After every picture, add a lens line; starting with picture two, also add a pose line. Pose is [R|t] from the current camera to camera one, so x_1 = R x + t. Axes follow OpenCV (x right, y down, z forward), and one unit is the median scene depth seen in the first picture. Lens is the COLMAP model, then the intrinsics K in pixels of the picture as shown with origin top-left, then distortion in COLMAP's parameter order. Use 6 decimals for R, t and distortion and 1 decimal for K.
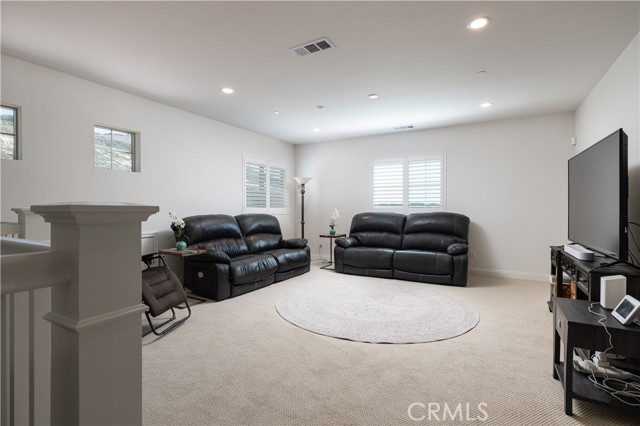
lens RADIAL K [[304.1, 0, 317.8], [0, 304.1, 210.9], [0, 0, 1]] dist [0.002310, -0.000039]
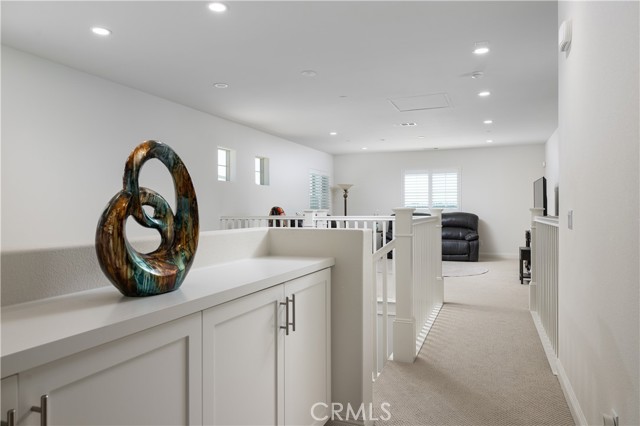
lens RADIAL K [[450.7, 0, 321.1], [0, 450.7, 212.4], [0, 0, 1]] dist [-0.005479, 0.000356]
pose [[0.987995, -0.004805, 0.154412, -0.532076], [0.005443, 0.999978, -0.003707, 0.008036], [-0.154390, 0.004503, 0.988000, -0.927112]]
